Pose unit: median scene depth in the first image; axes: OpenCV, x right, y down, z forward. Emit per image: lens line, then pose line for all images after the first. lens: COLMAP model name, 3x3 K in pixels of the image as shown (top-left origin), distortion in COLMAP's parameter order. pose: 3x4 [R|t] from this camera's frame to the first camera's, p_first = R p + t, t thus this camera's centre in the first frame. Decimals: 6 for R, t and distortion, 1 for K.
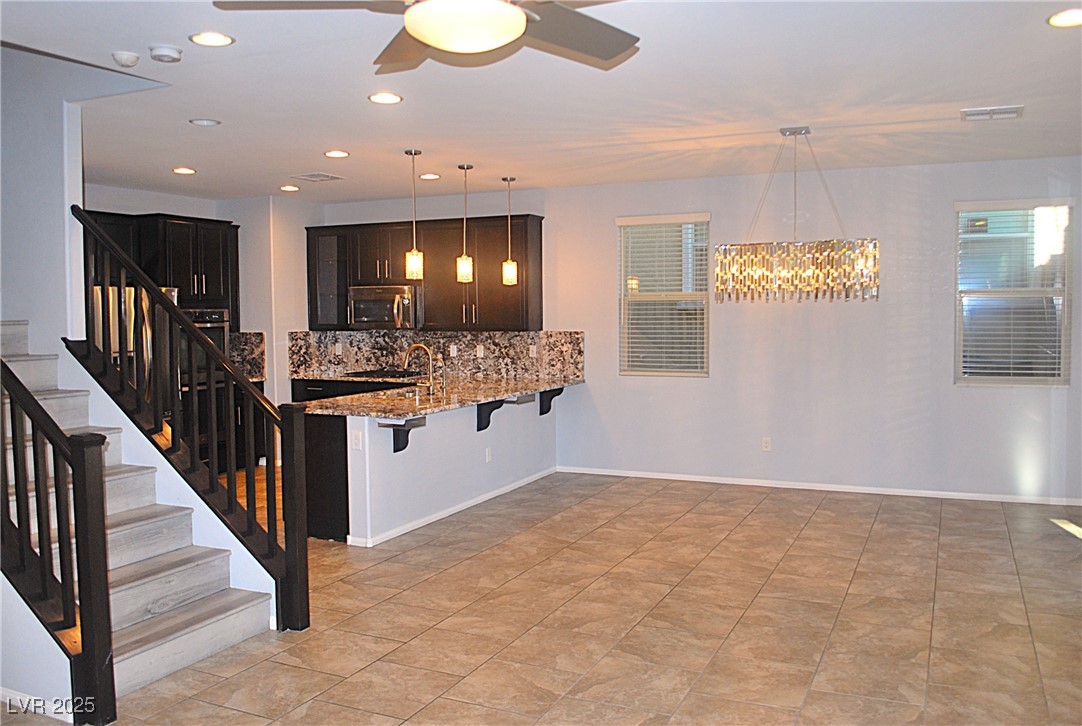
lens RADIAL K [[919.6, 0, 532.5], [0, 919.6, 364.4], [0, 0, 1]] dist [-0.015371, -0.016267]
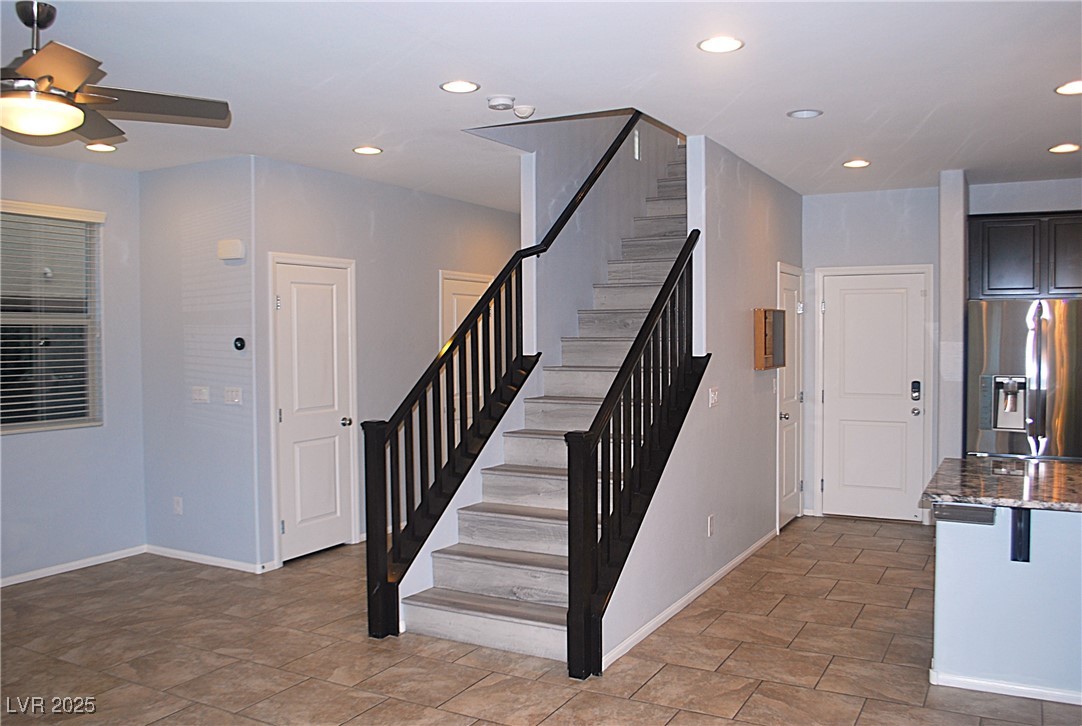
lens RADIAL K [[861.4, 0, 497.5], [0, 861.4, 352.7], [0, 0, 1]] dist [-0.077235, 0.002293]
pose [[-0.064556, 0.025479, -0.997589, 0.627064], [-0.053392, 0.998154, 0.028949, -0.058165], [0.996485, 0.055132, -0.063077, 1.014748]]
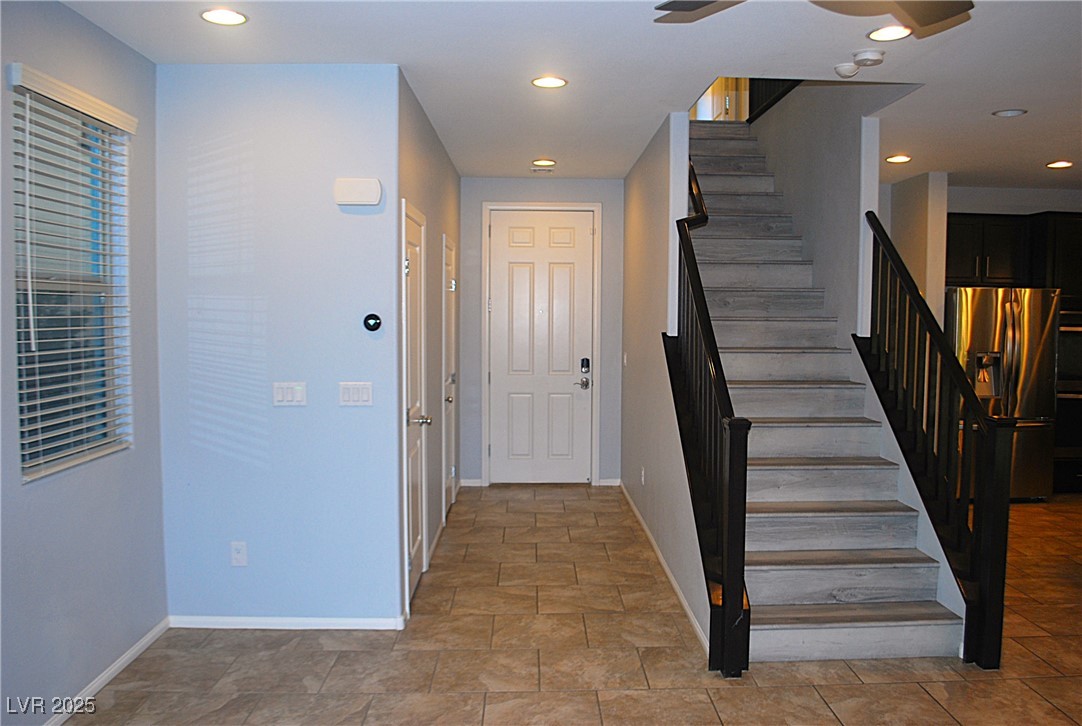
lens RADIAL K [[861.4, 0, 535.4], [0, 861.4, 359.6], [0, 0, 1]] dist [-0.077235, 0.002293]
pose [[0.445541, 0.052993, -0.893692, 0.273722], [-0.057840, 0.997865, 0.030334, -0.009351], [0.893391, 0.038176, 0.447655, 0.249669]]
